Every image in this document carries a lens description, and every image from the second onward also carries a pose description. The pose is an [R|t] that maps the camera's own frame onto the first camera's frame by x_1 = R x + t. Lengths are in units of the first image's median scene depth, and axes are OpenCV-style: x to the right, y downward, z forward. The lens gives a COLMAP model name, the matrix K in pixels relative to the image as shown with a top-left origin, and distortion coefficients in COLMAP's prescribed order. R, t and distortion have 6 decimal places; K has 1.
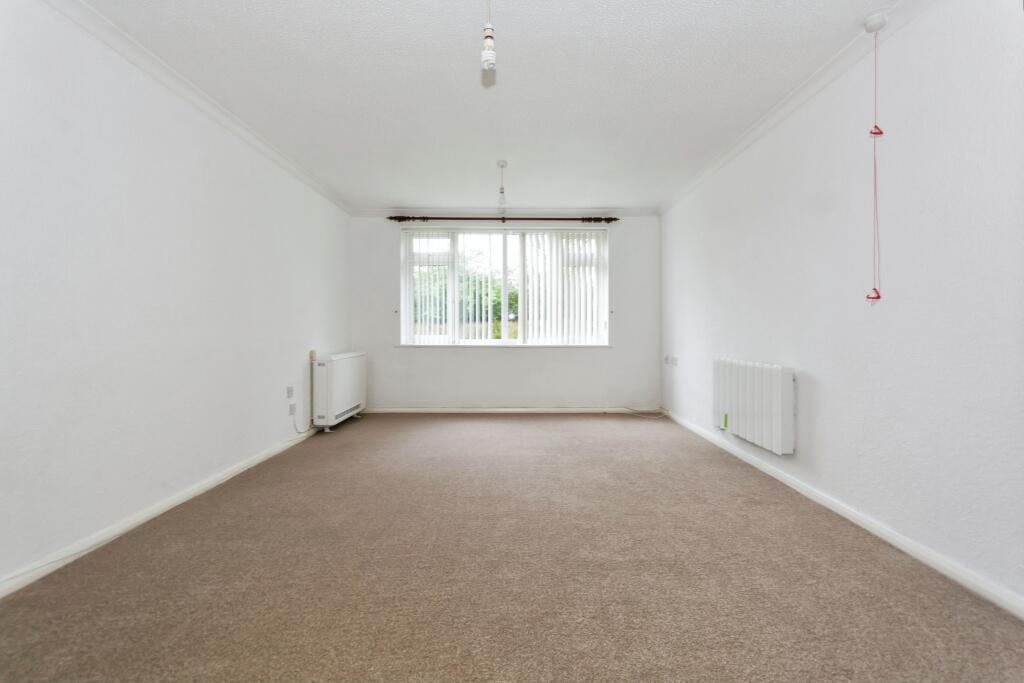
lens RADIAL K [[450.5, 0, 514.4], [0, 450.5, 332.9], [0, 0, 1]] dist [-0.002443, 0.000030]
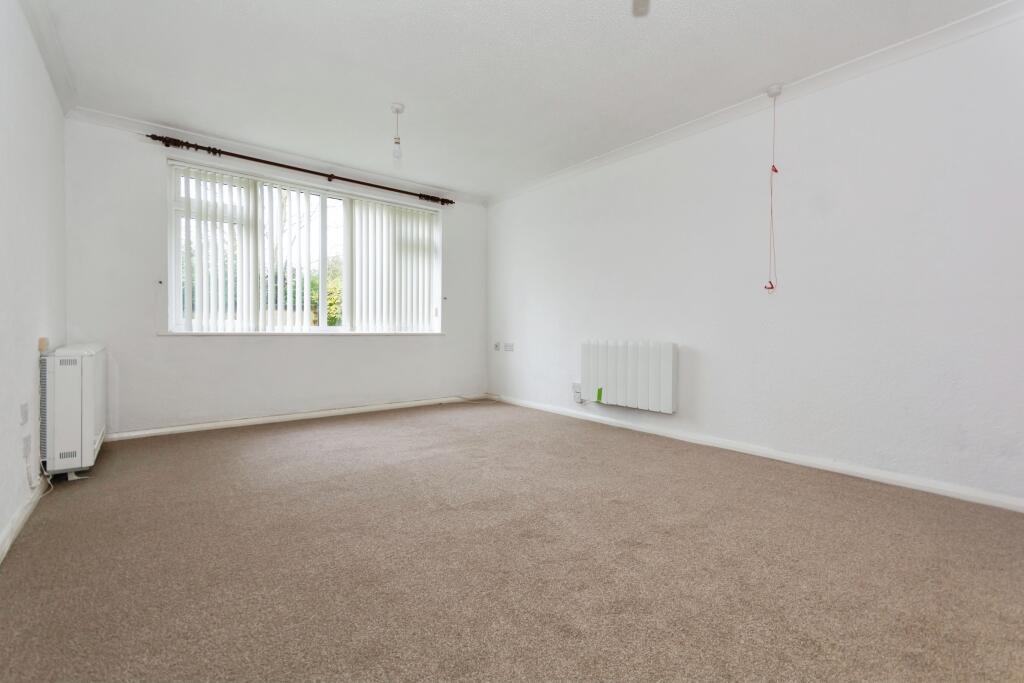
lens RADIAL K [[450.5, 0, 515.6], [0, 450.5, 335.5], [0, 0, 1]] dist [-0.002443, 0.000030]
pose [[0.774704, -0.004014, 0.632311, -0.281373], [-0.002382, 0.999954, 0.009267, 0.023843], [-0.632319, -0.008686, 0.774659, 0.163880]]
